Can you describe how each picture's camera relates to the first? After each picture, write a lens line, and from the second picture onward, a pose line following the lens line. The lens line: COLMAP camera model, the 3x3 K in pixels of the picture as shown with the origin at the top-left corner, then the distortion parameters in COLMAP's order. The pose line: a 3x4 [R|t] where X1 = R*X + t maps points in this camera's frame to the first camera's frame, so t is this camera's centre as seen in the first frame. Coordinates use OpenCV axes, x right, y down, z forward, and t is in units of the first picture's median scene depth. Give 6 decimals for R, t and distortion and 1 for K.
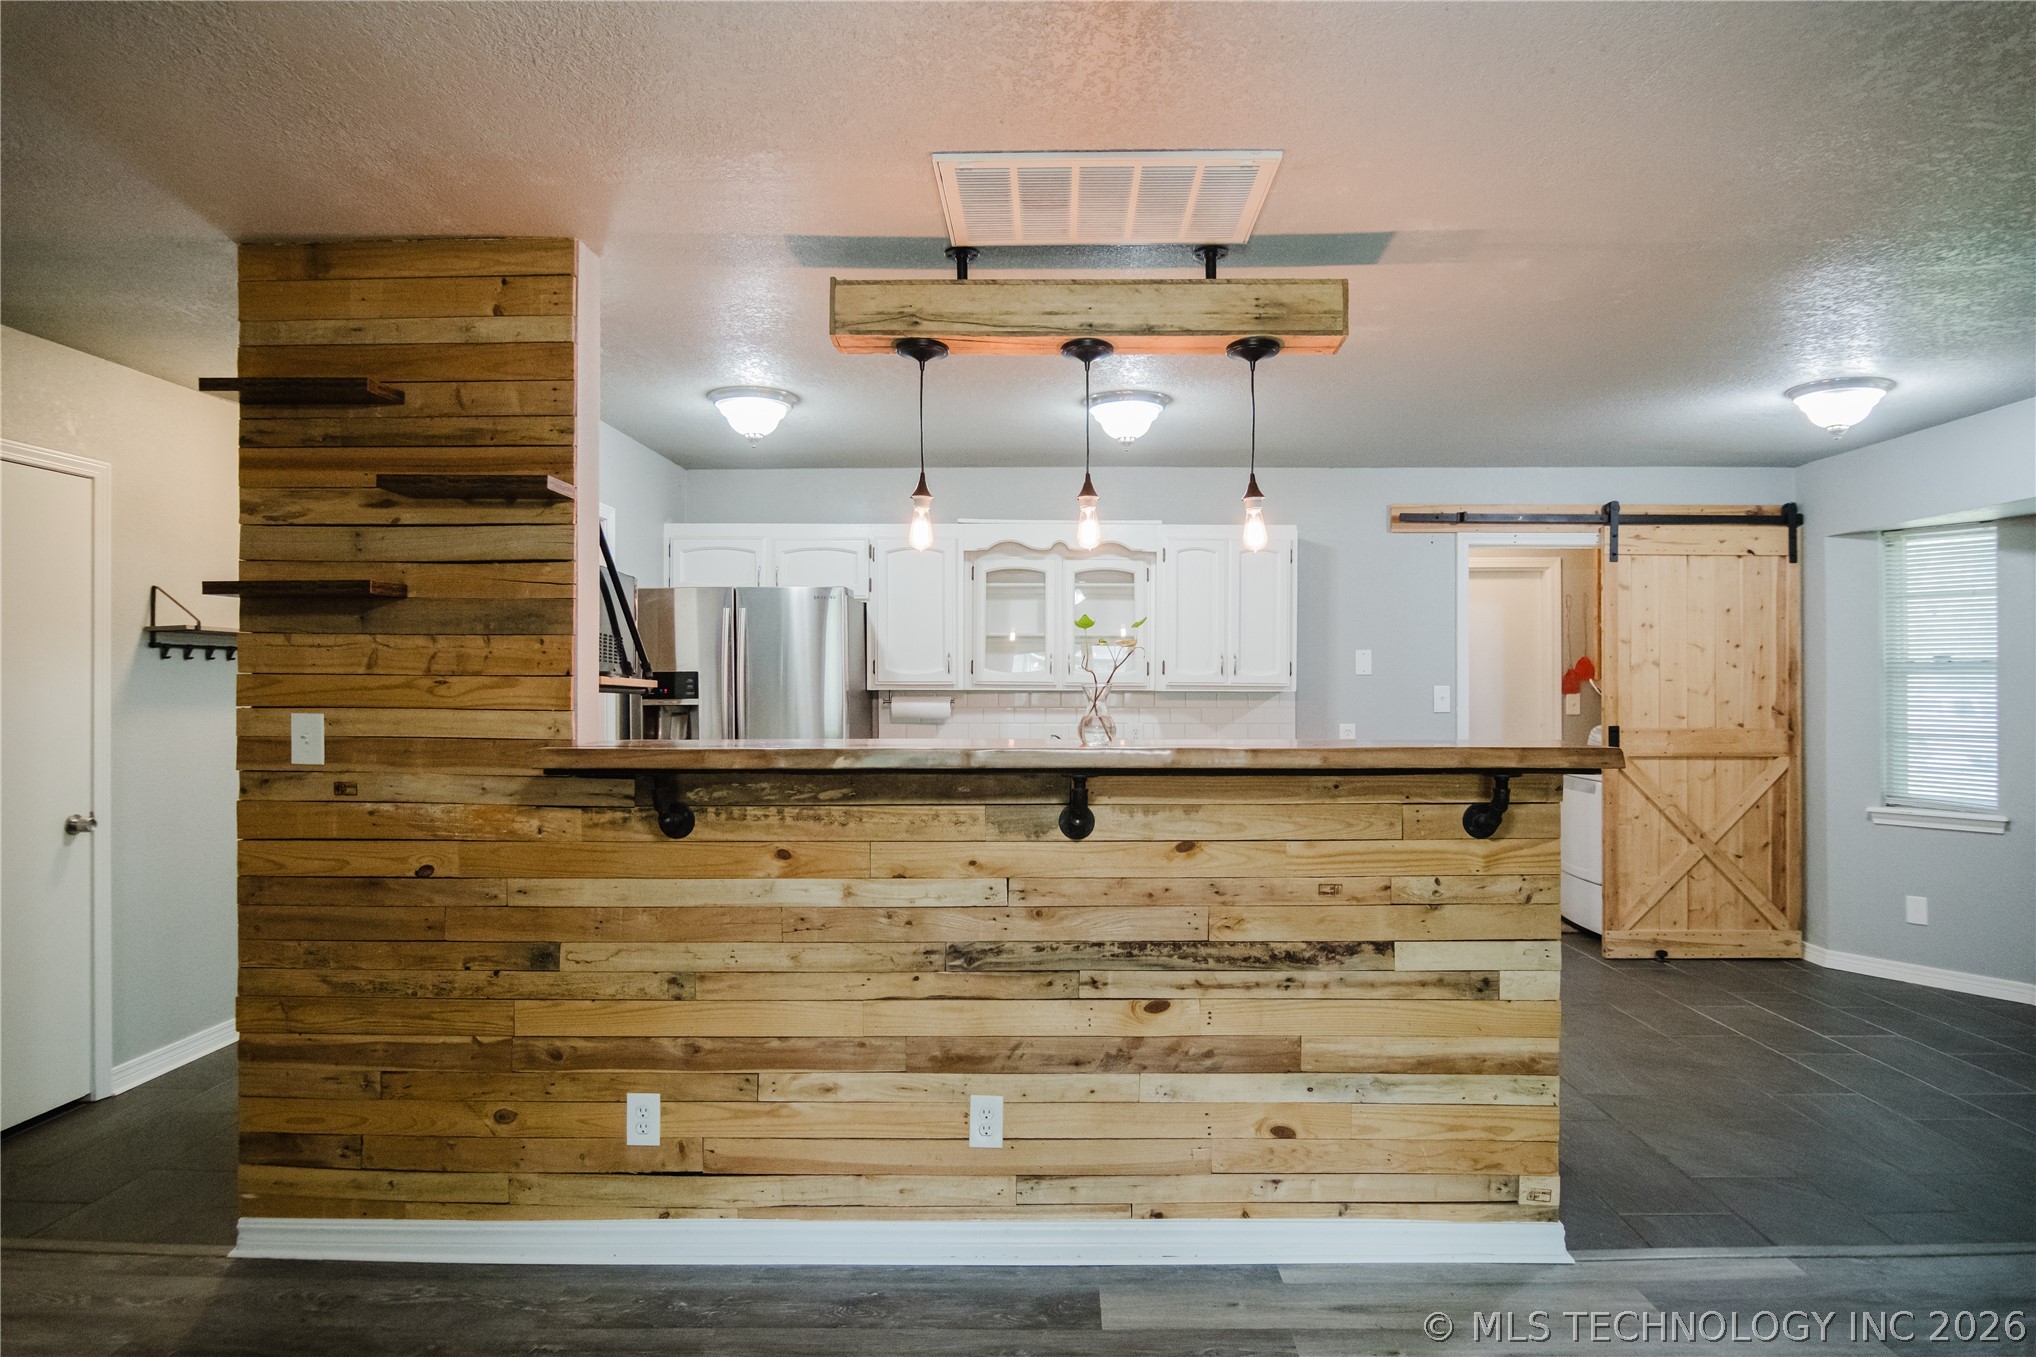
lens RADIAL K [[1121.8, 0, 1049.5], [0, 1121.8, 681.0], [0, 0, 1]] dist [-0.012416, -0.007806]
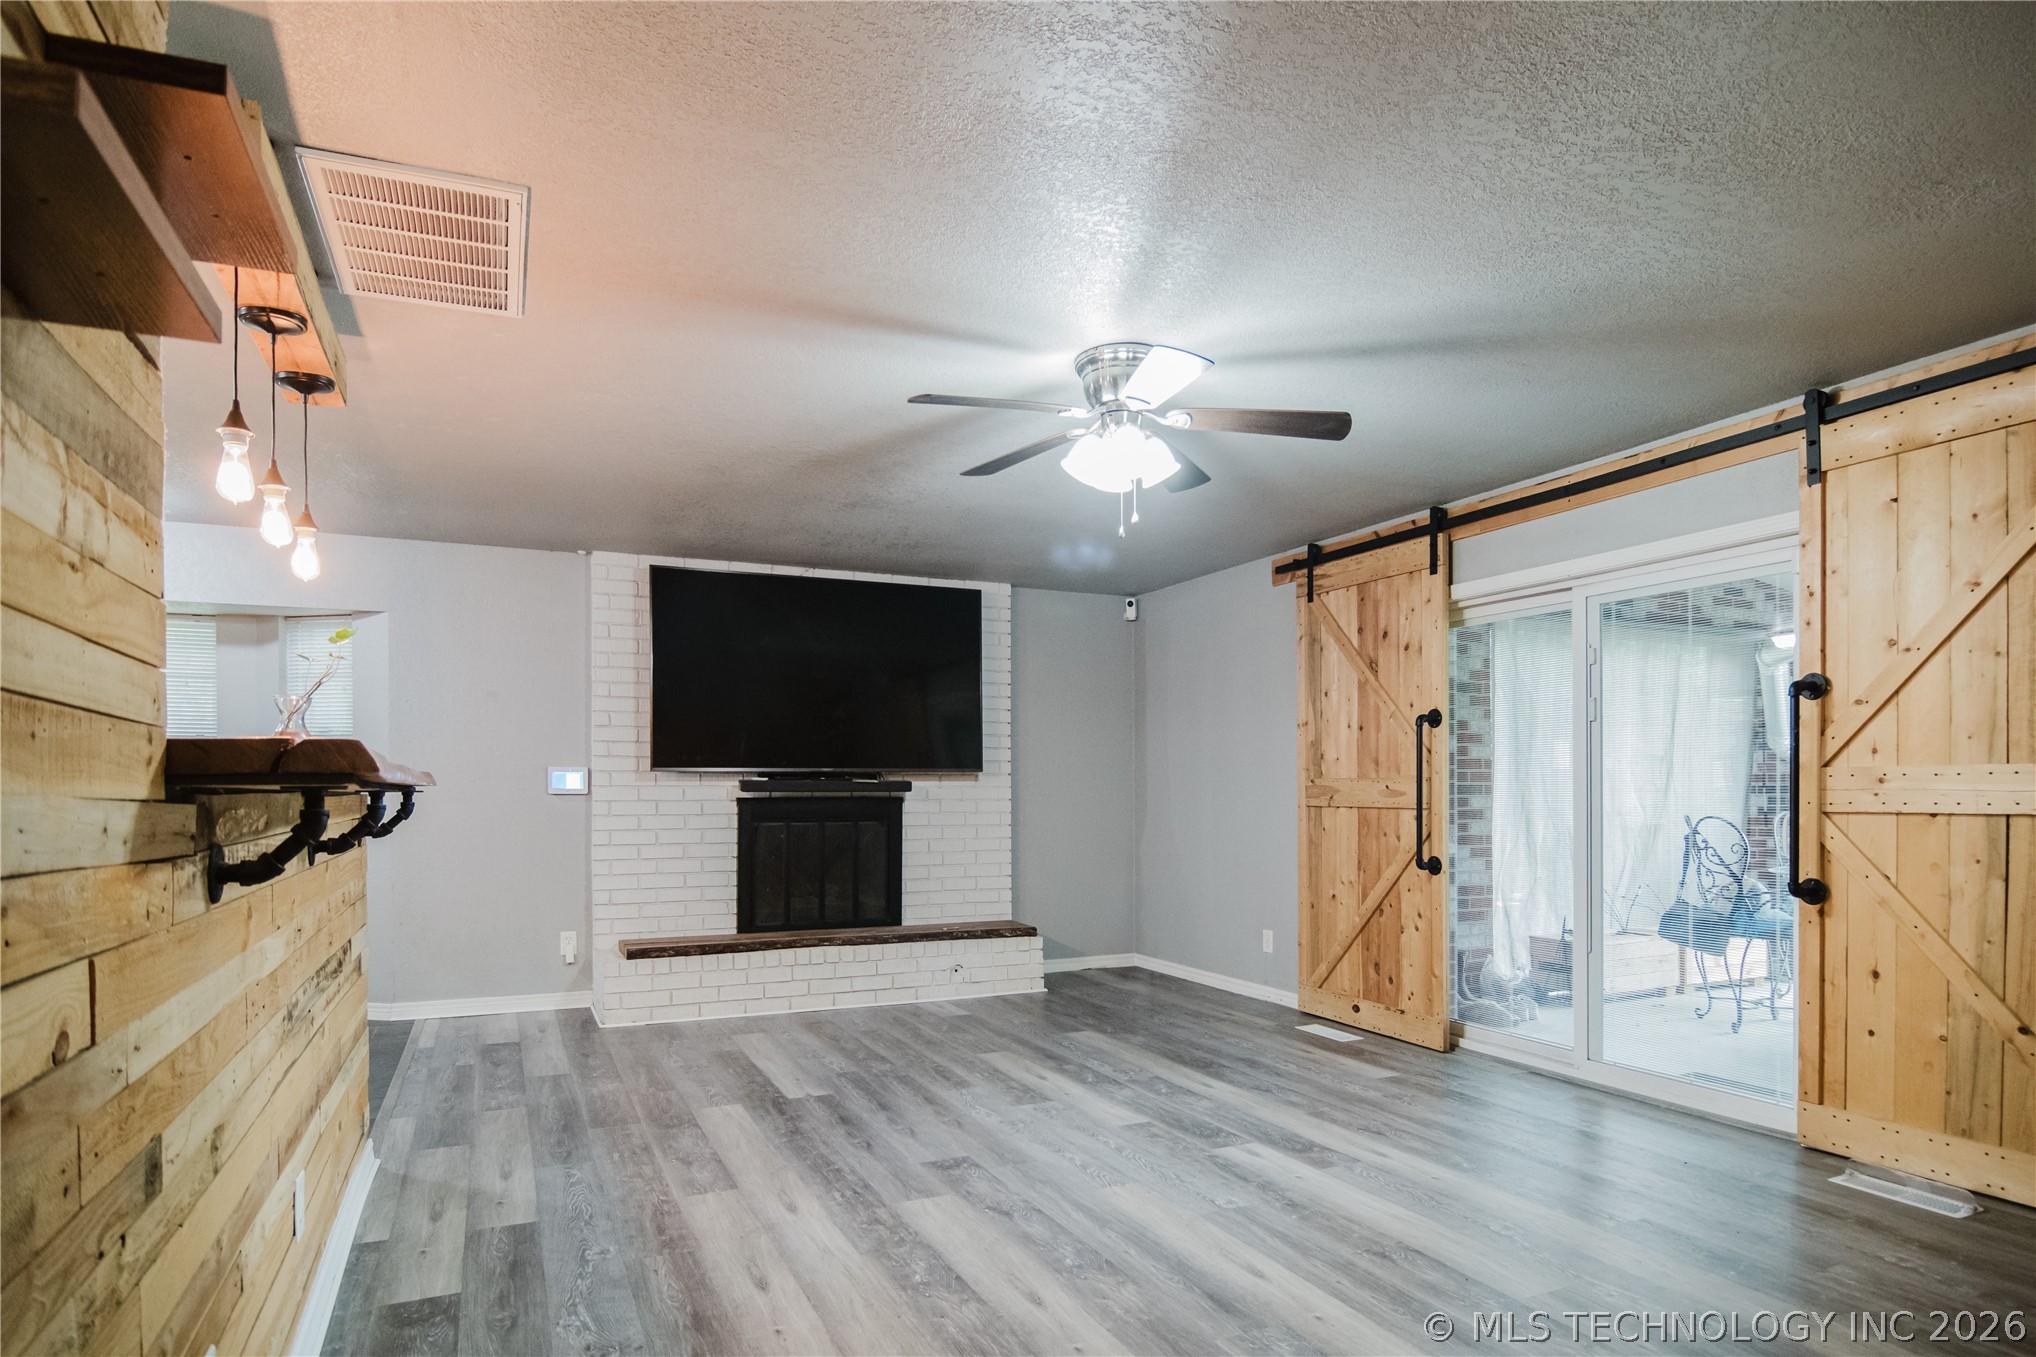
lens RADIAL K [[1121.8, 0, 1030.6], [0, 1121.8, 772.7], [0, 0, 1]] dist [-0.012416, -0.007806]
pose [[-0.434997, 0.016218, 0.900286, -1.033531], [-0.001238, 0.999826, -0.018609, 0.079464], [-0.900431, -0.009209, -0.434901, 0.854673]]
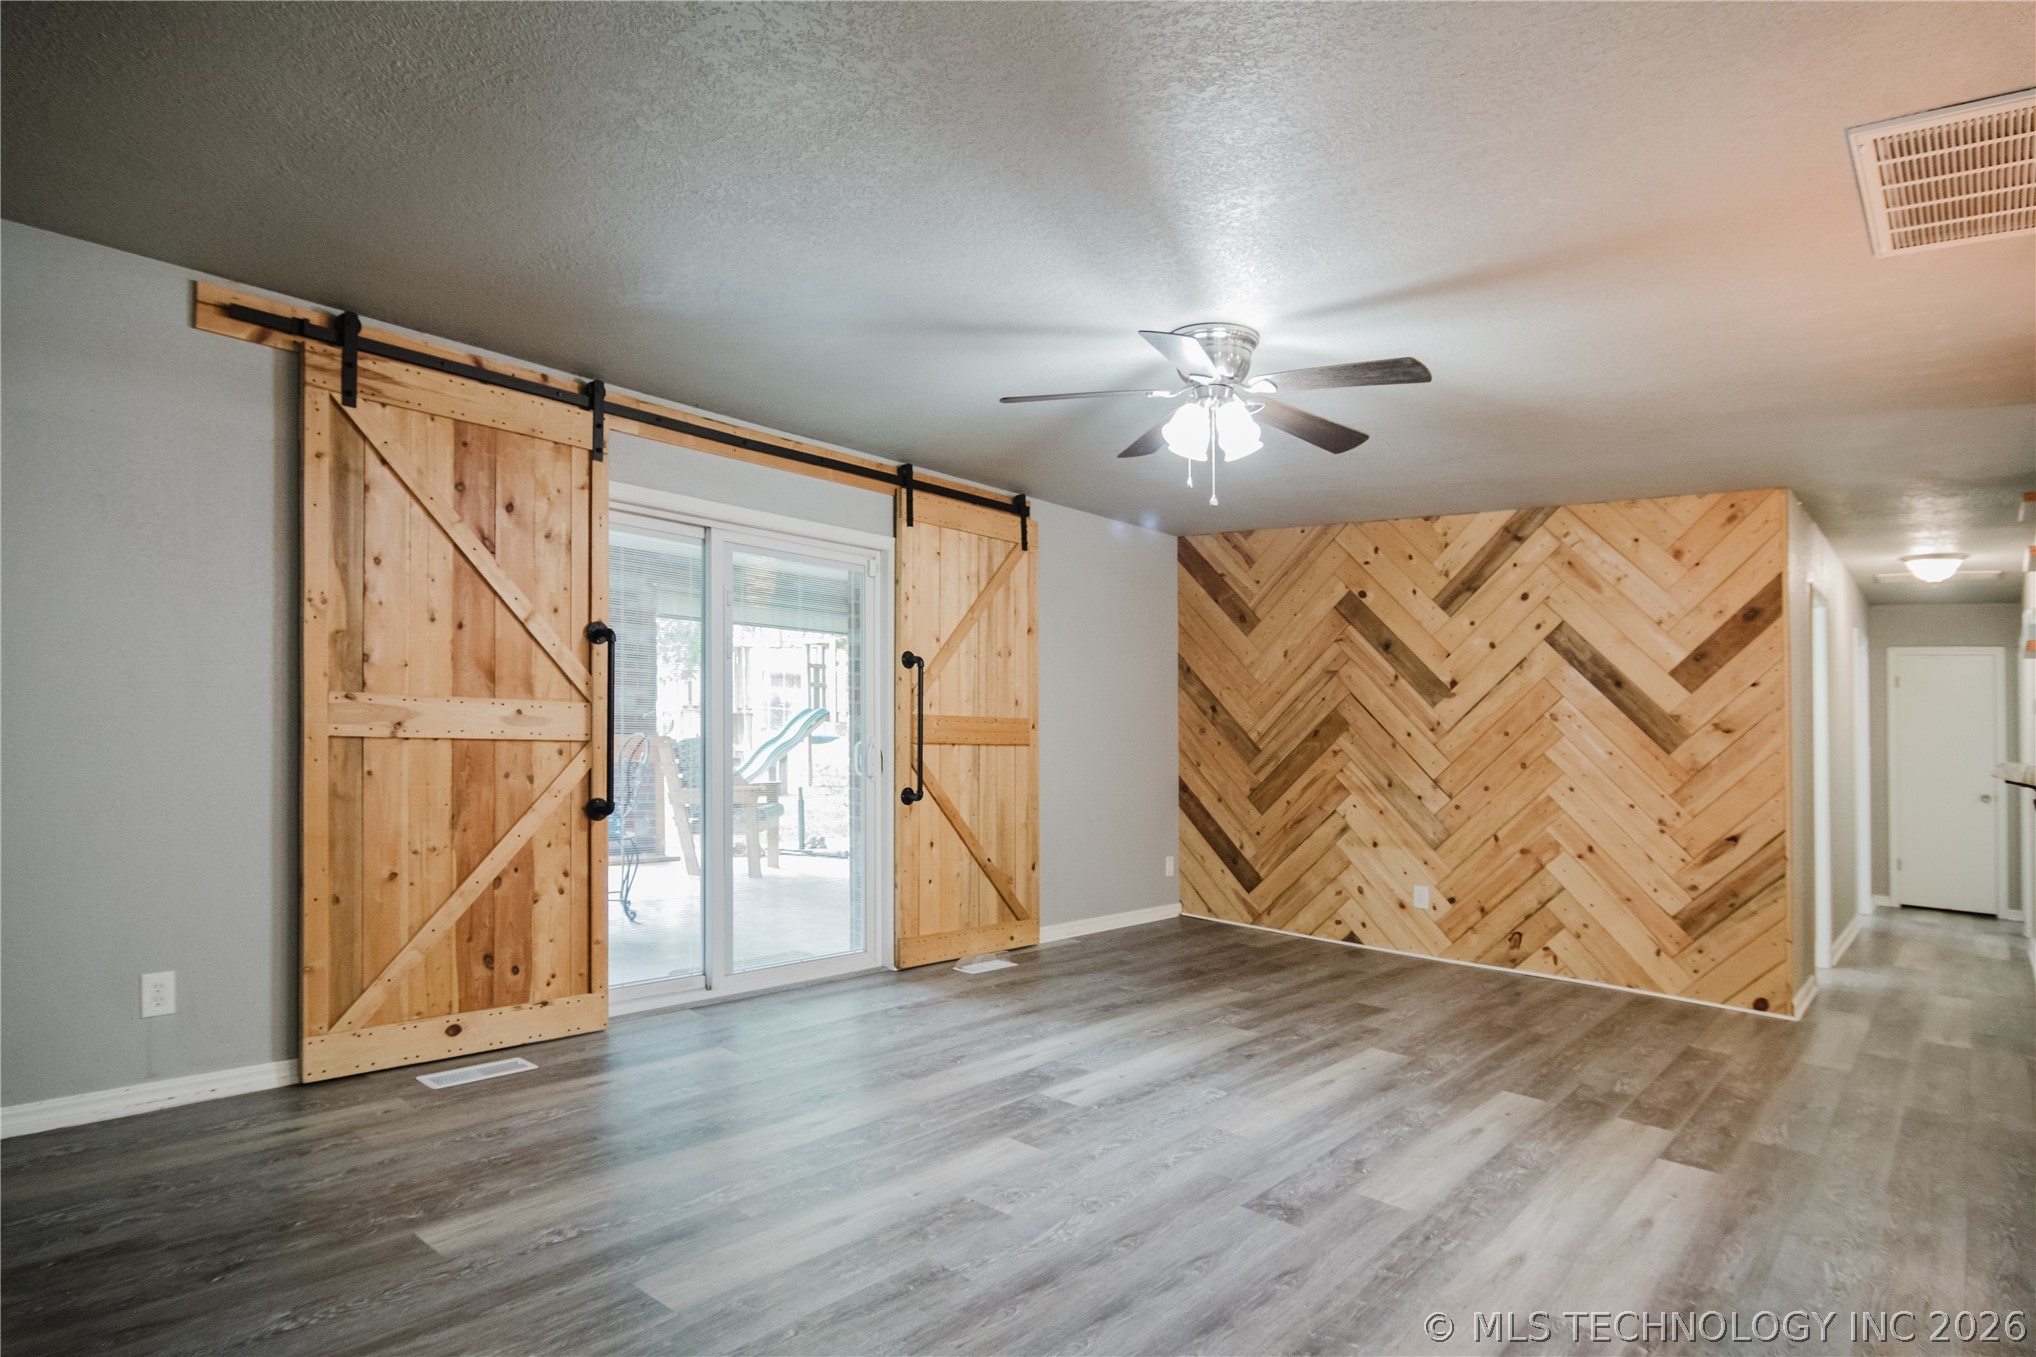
lens RADIAL K [[1121.8, 0, 1008.1], [0, 1121.8, 751.6], [0, 0, 1]] dist [-0.012416, -0.007806]
pose [[-0.652889, -0.004506, -0.757440, 1.154411], [-0.039894, 0.998799, 0.028445, 0.054457], [0.756402, 0.048789, -0.652285, 0.847053]]
